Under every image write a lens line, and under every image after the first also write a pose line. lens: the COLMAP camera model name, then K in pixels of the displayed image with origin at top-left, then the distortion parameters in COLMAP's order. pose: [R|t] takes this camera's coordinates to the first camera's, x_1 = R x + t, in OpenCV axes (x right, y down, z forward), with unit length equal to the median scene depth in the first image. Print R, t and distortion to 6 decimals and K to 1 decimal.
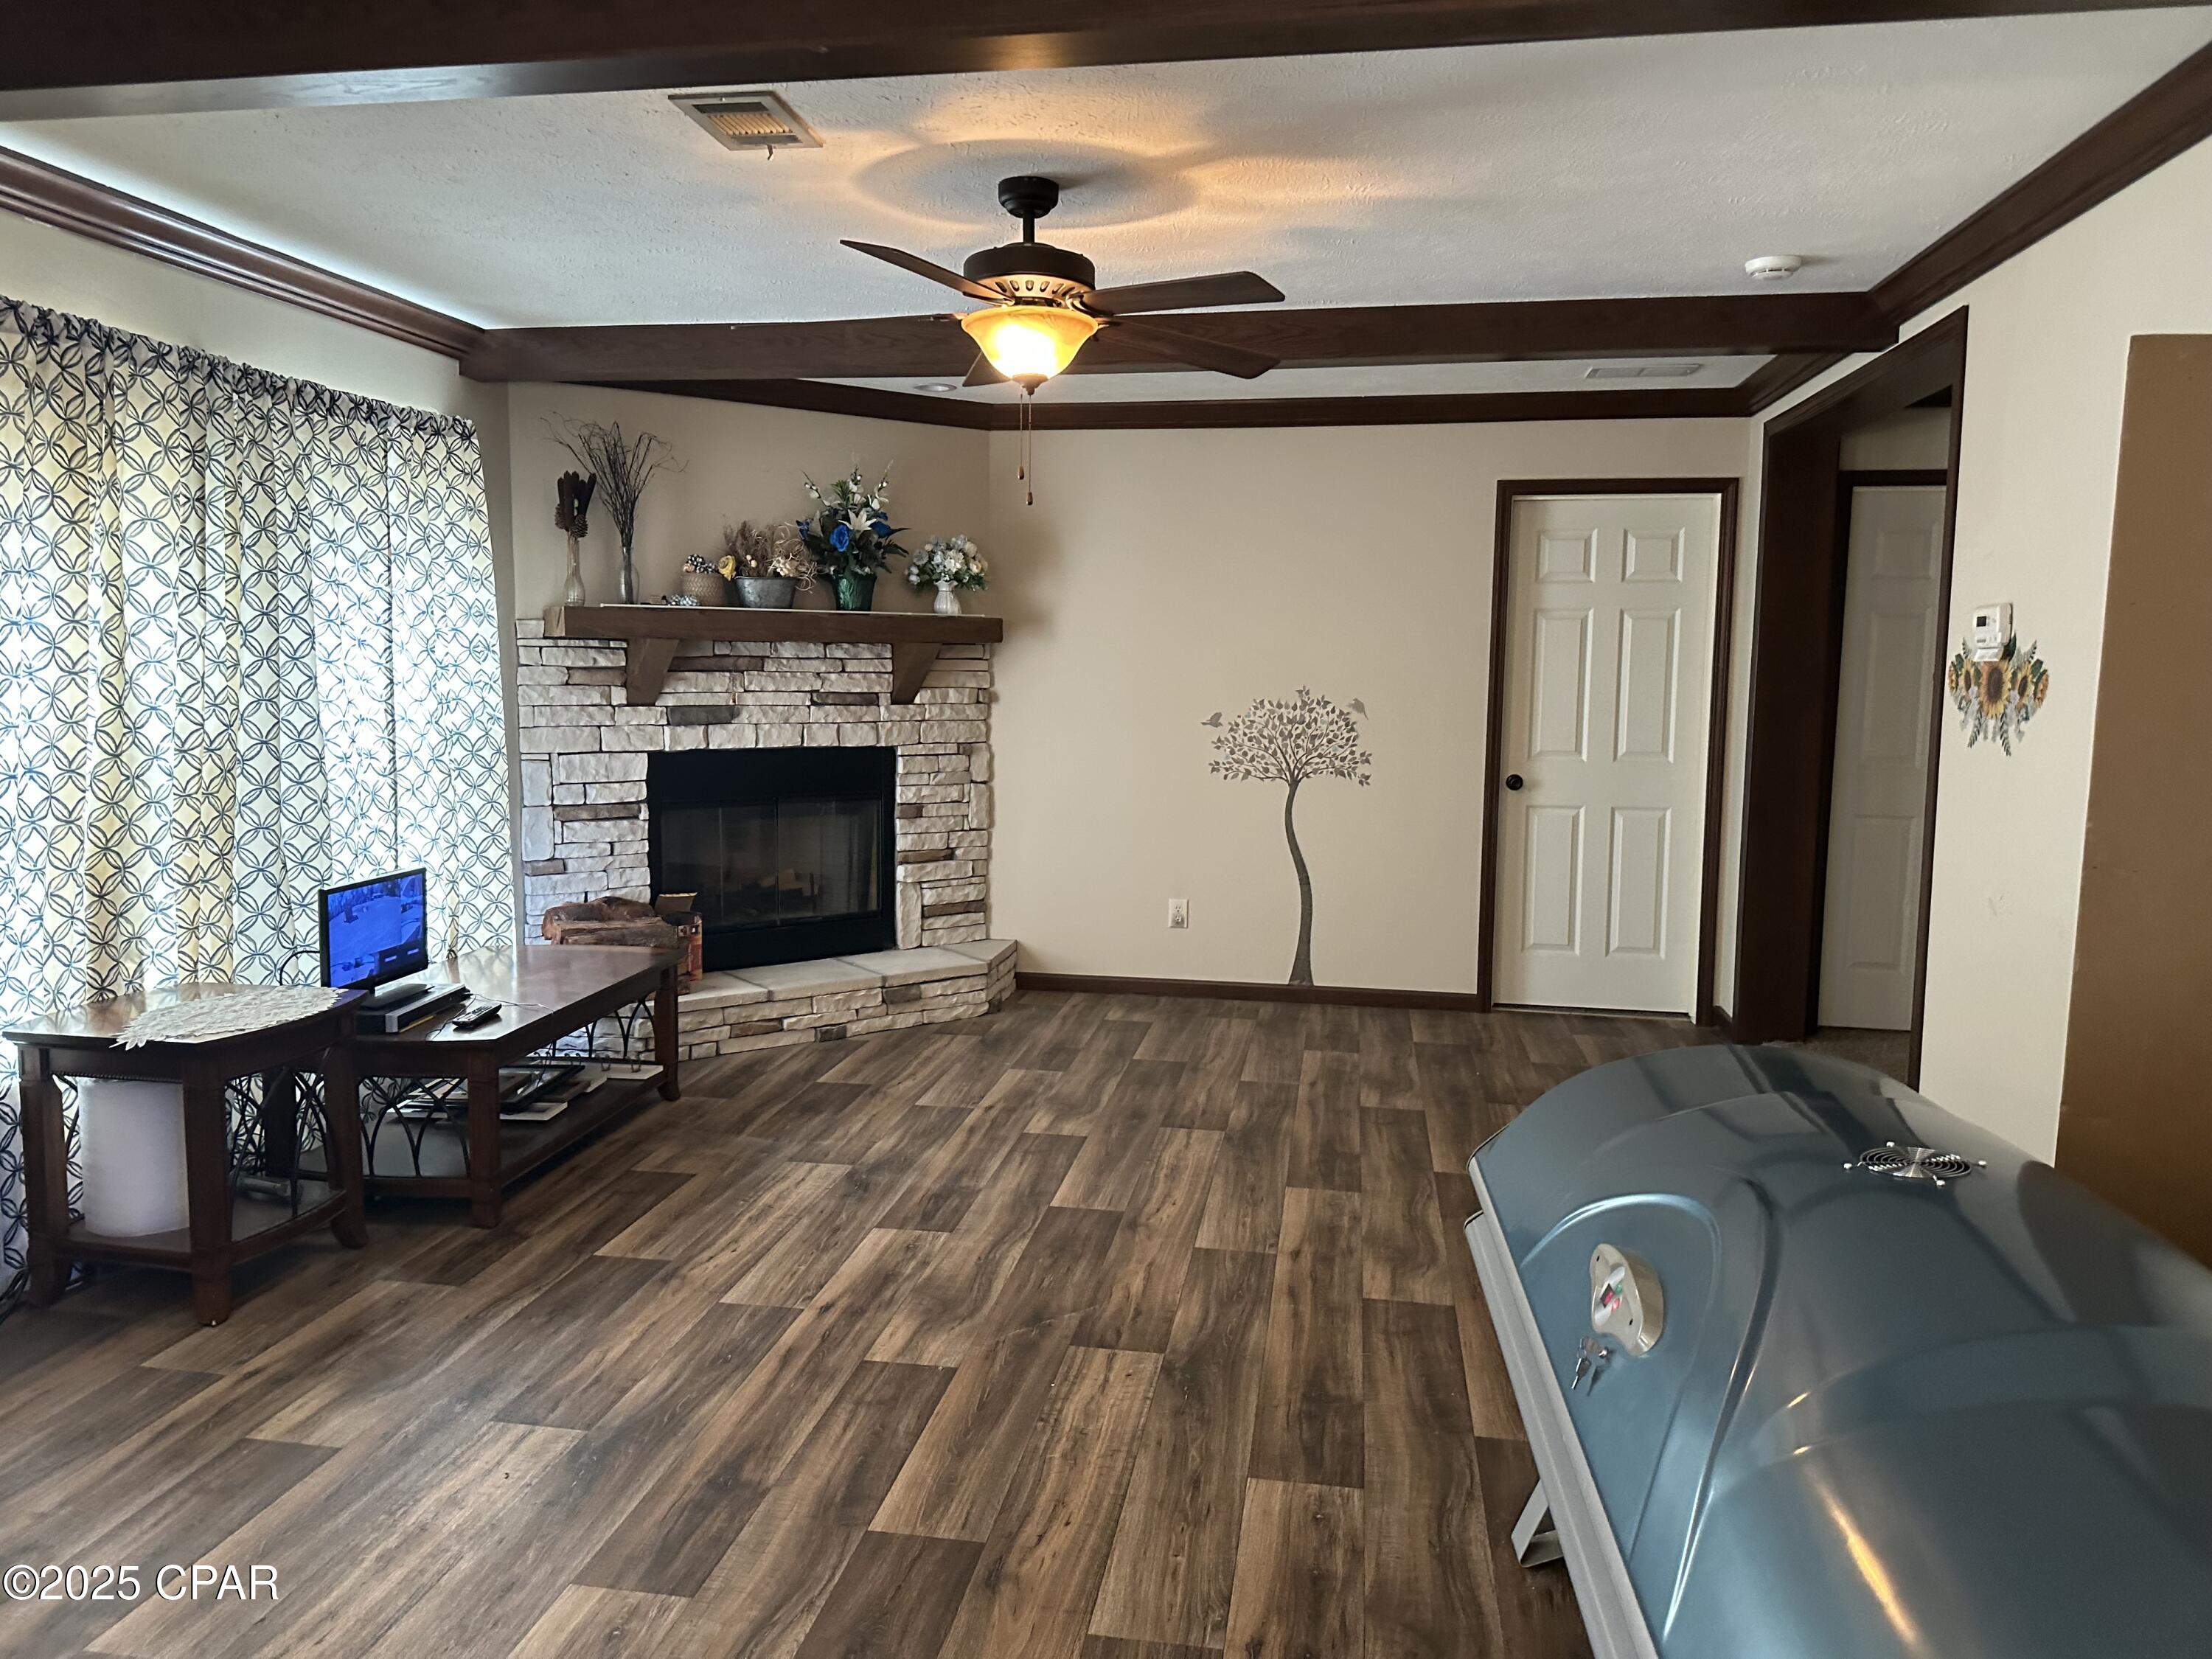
lens RADIAL K [[1553.2, 0, 1103.1], [0, 1553.2, 824.1], [0, 0, 1]] dist [0.161877, -0.255526]
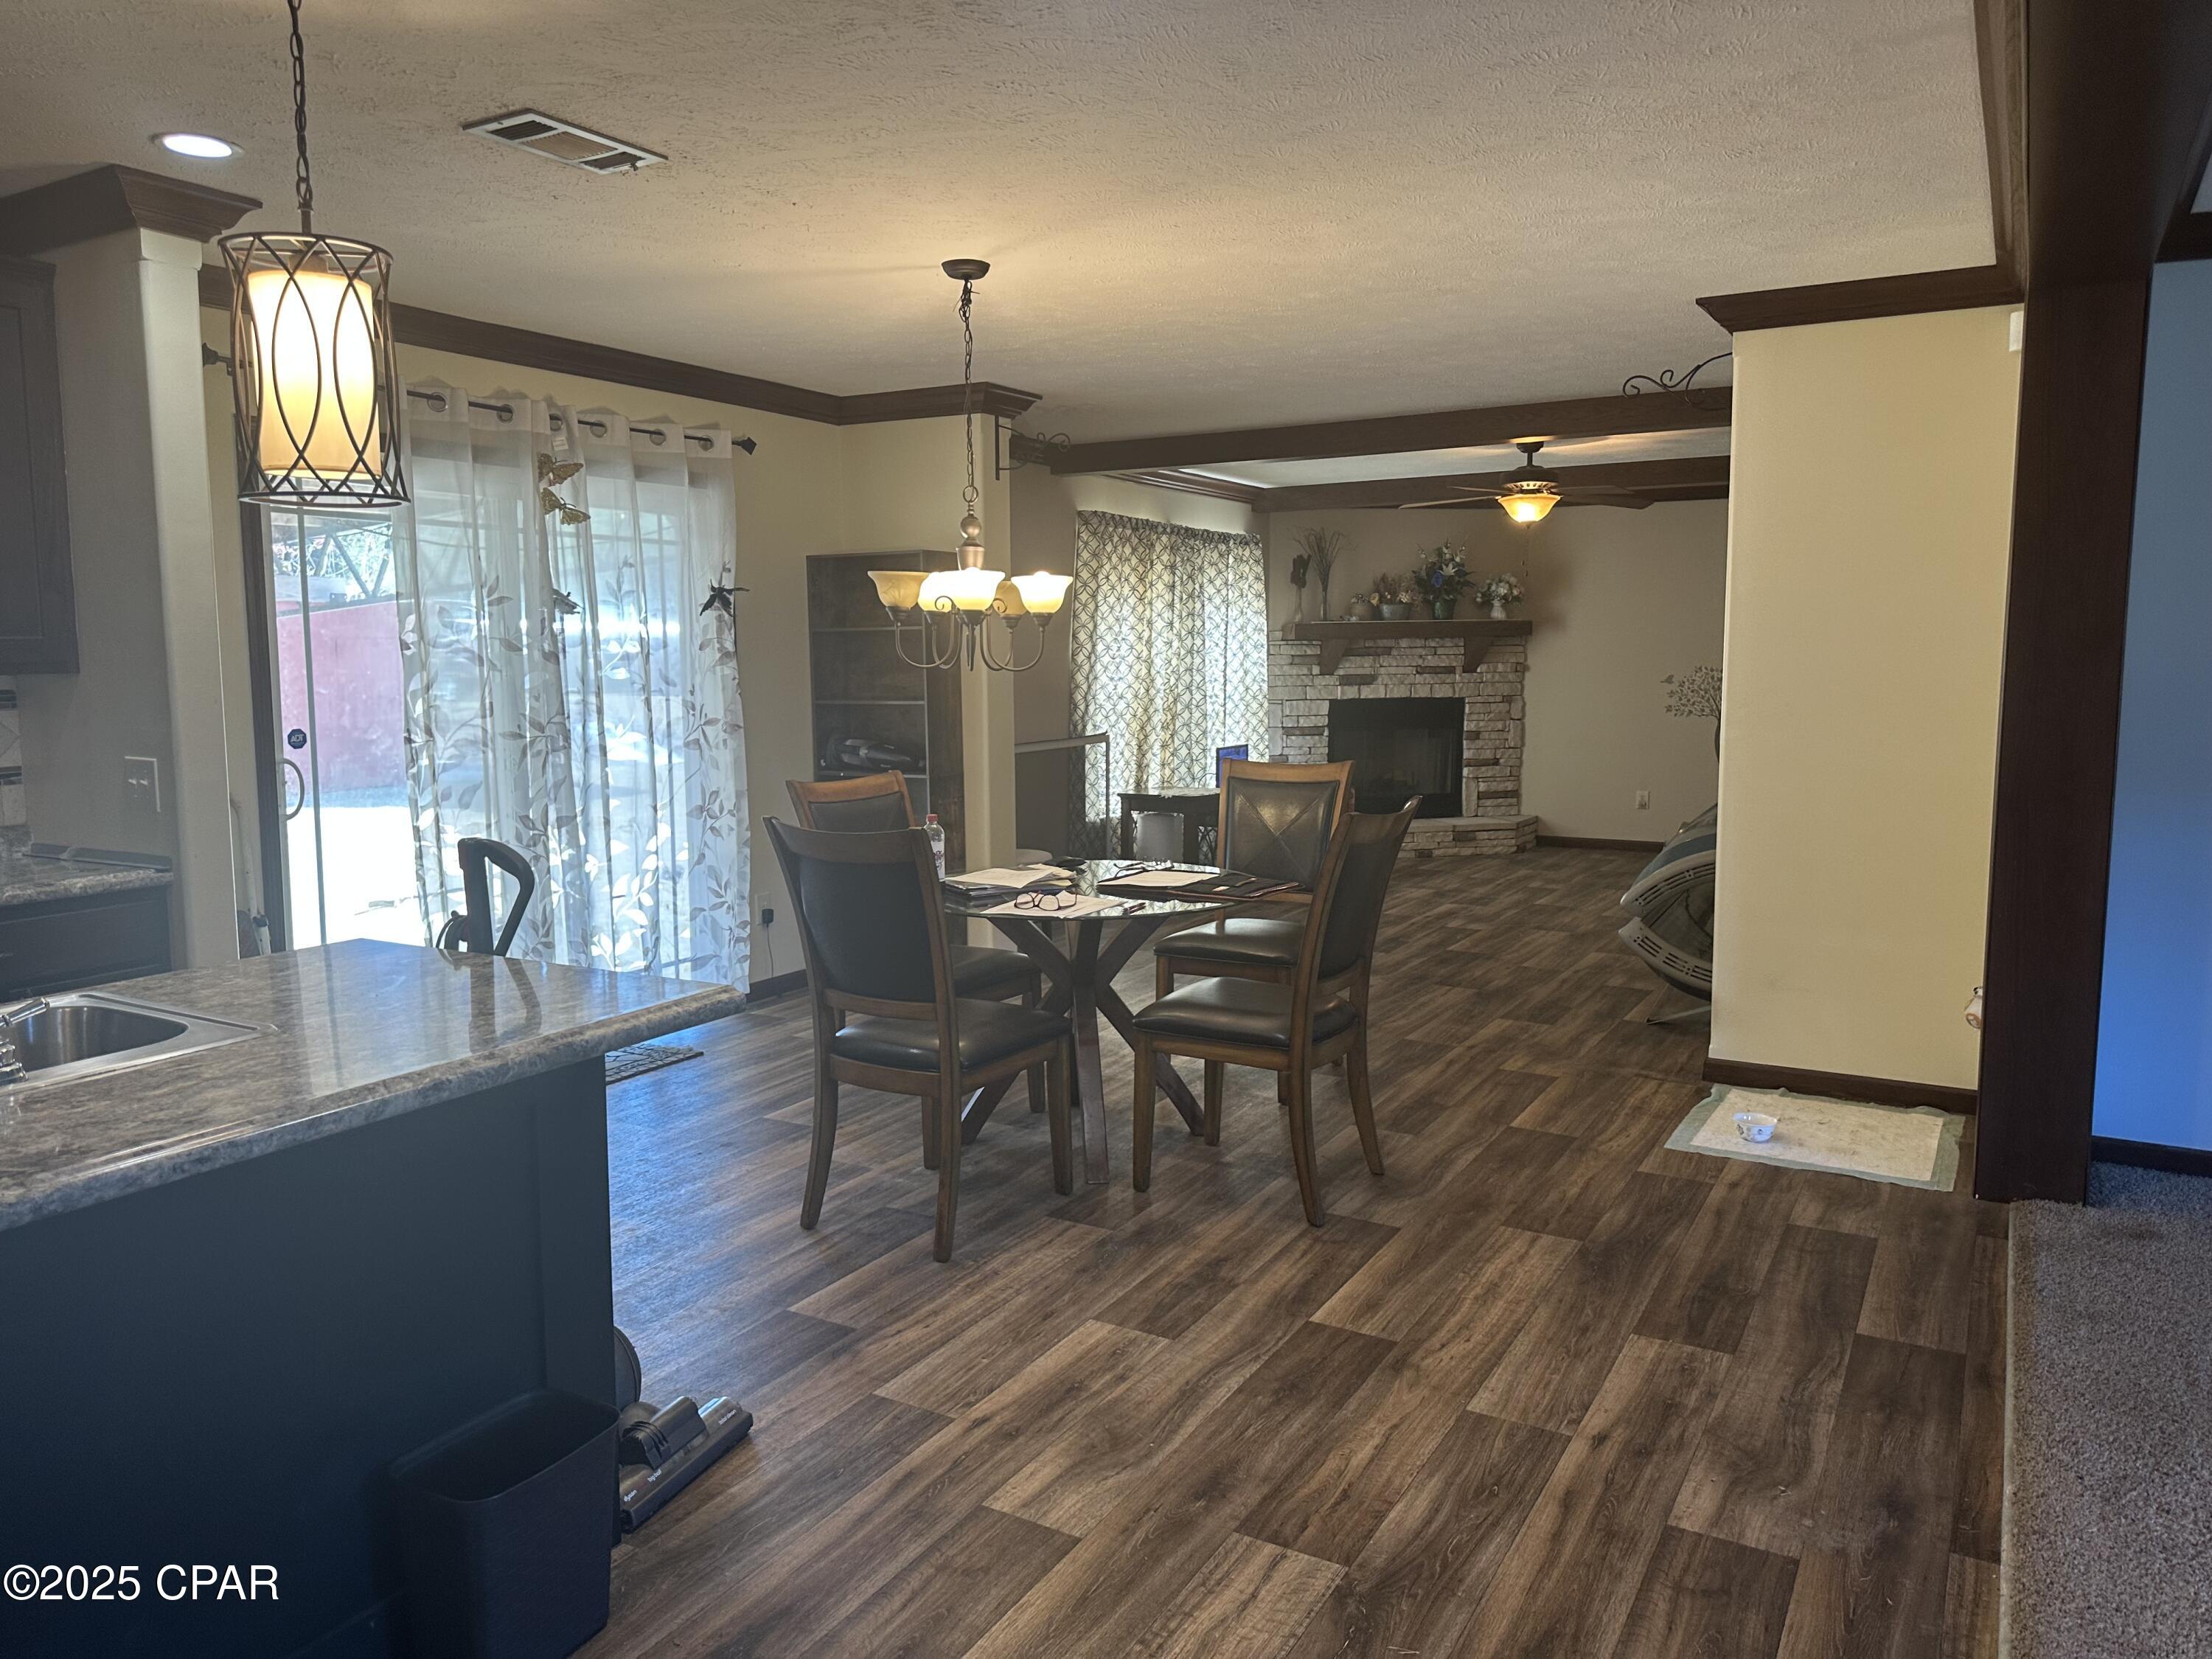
lens RADIAL K [[1553.2, 0, 1103.1], [0, 1553.2, 824.1], [0, 0, 1]] dist [0.161877, -0.255526]
pose [[0.934709, 0.023608, -0.354628, 0.117161], [-0.022457, 0.999721, 0.007362, 0.091485], [0.354703, 0.001083, 0.934978, -0.804401]]
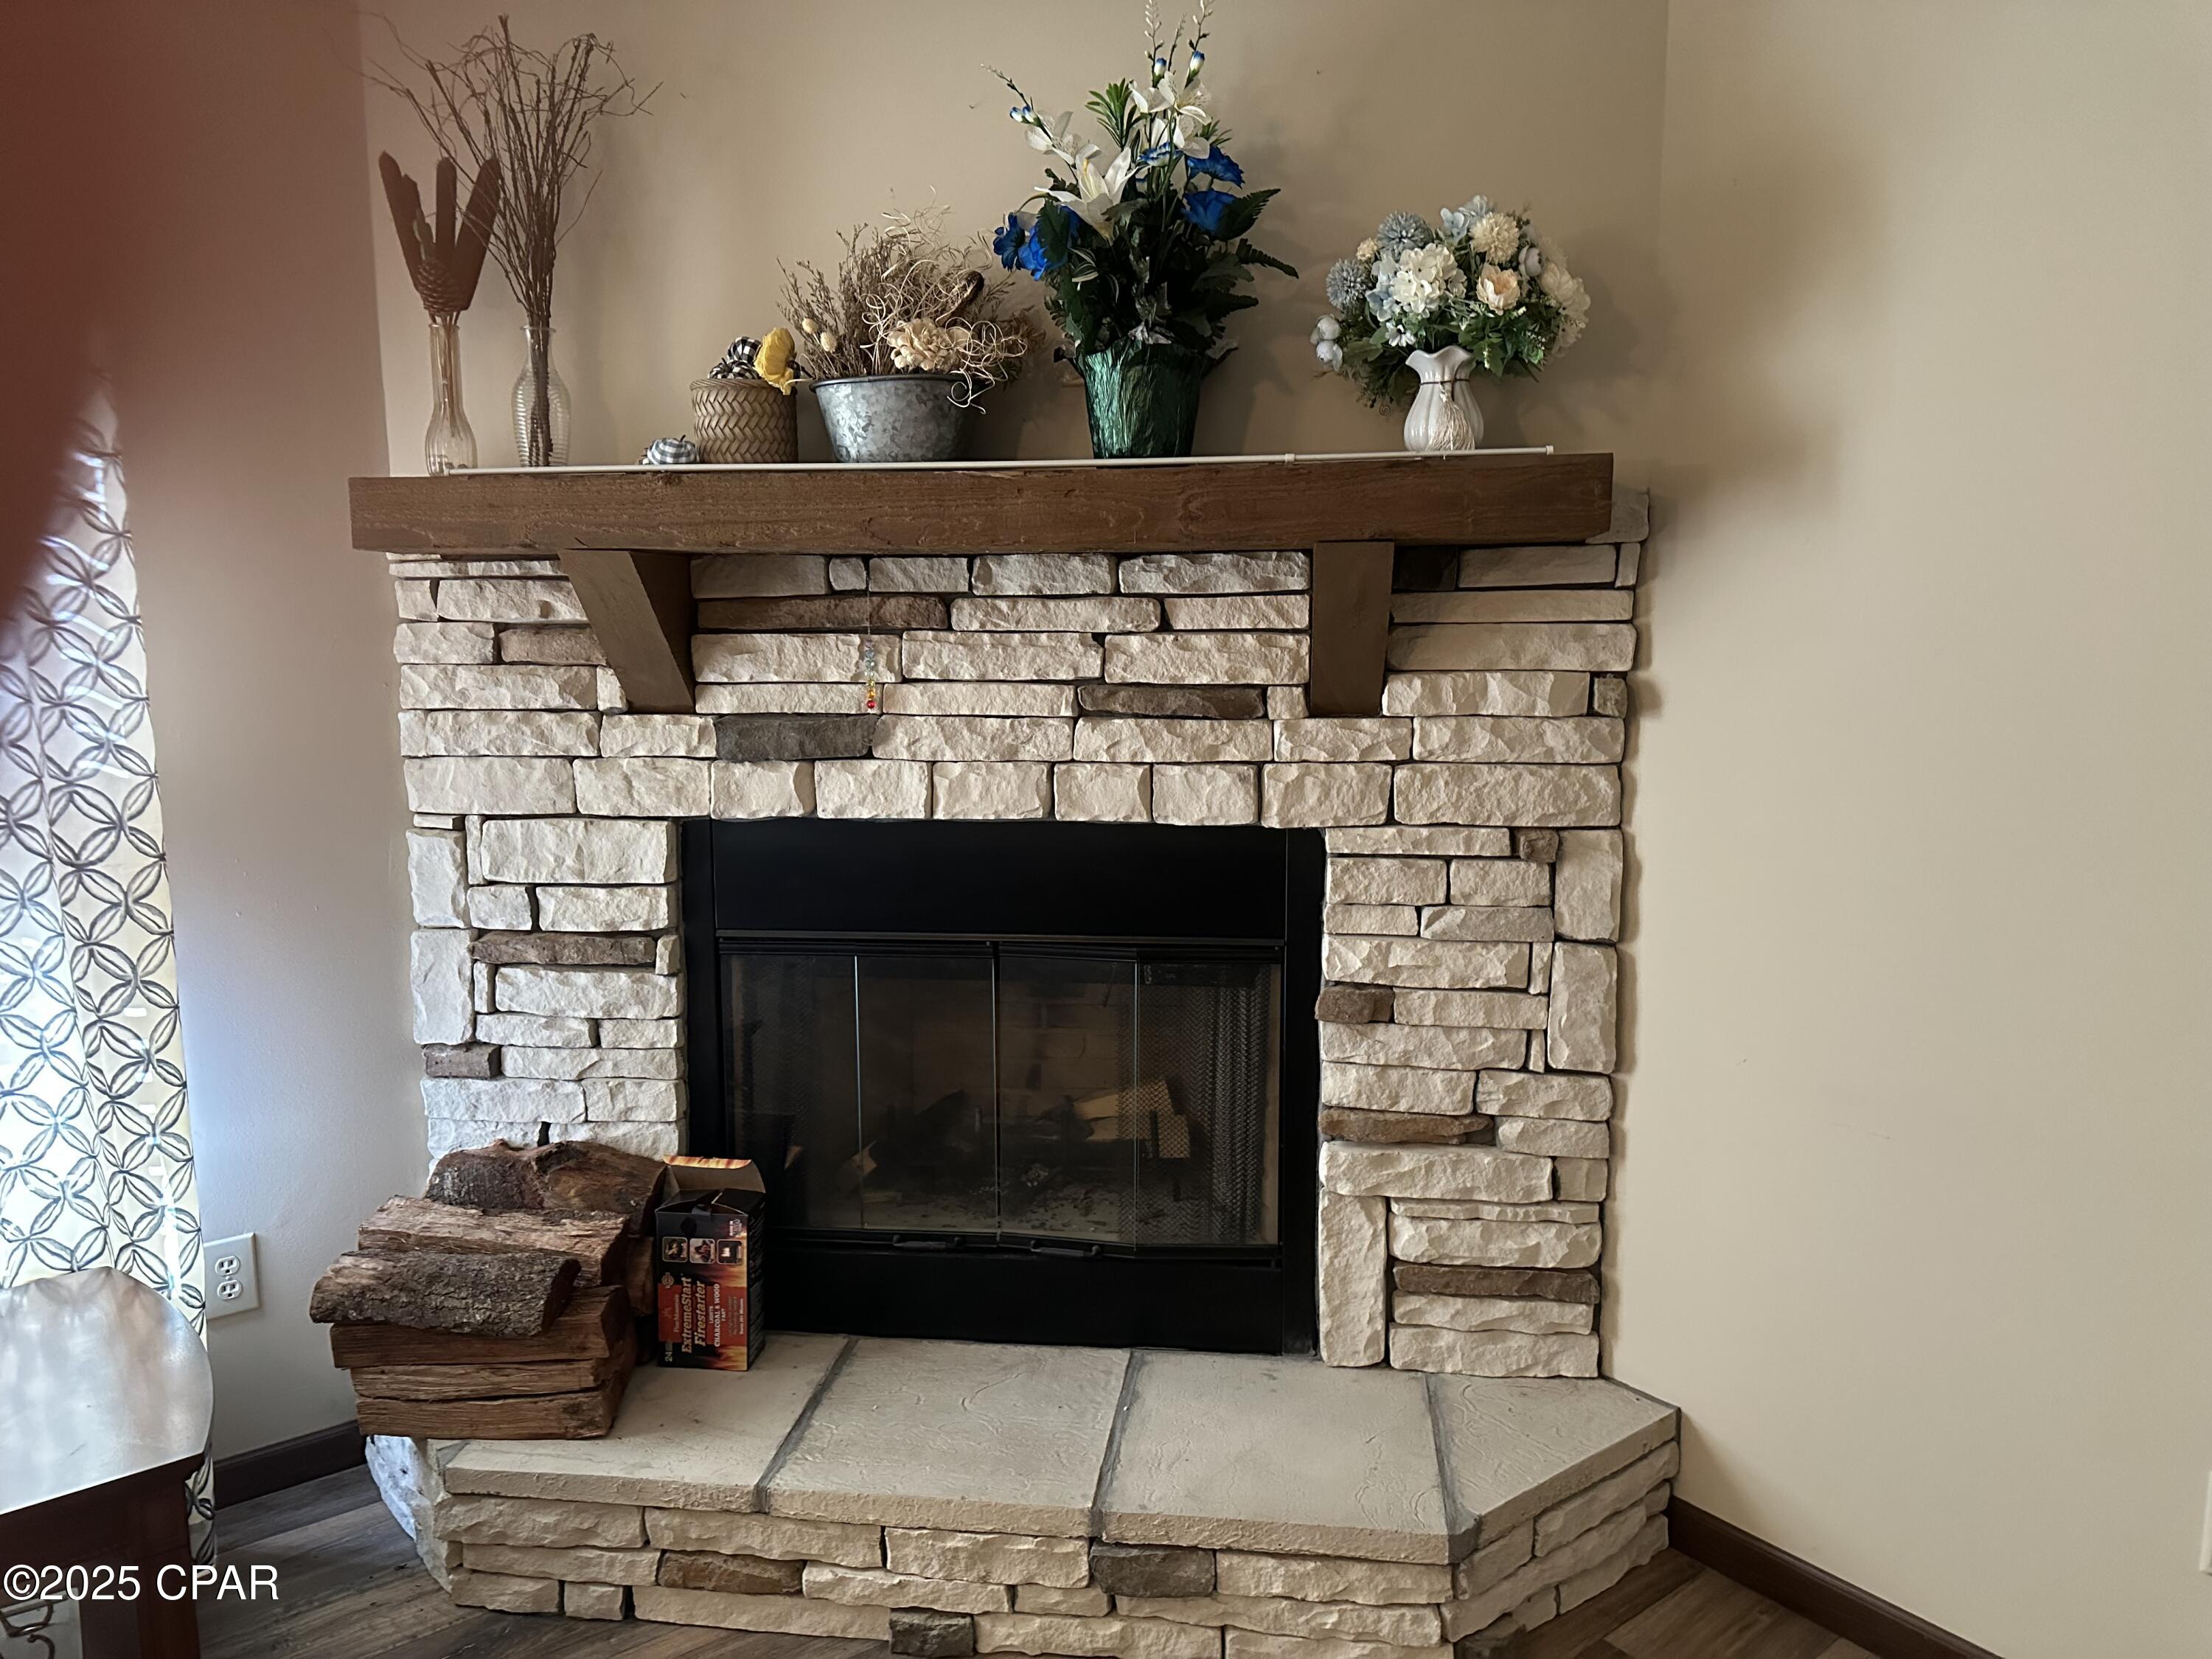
lens RADIAL K [[1553.2, 0, 1103.1], [0, 1553.2, 824.1], [0, 0, 1]] dist [0.161877, -0.255526]
pose [[0.736019, 0.077434, -0.672518, 0.084420], [-0.060666, 0.996984, 0.048399, -0.070175], [0.674237, 0.005176, 0.738497, 0.734168]]
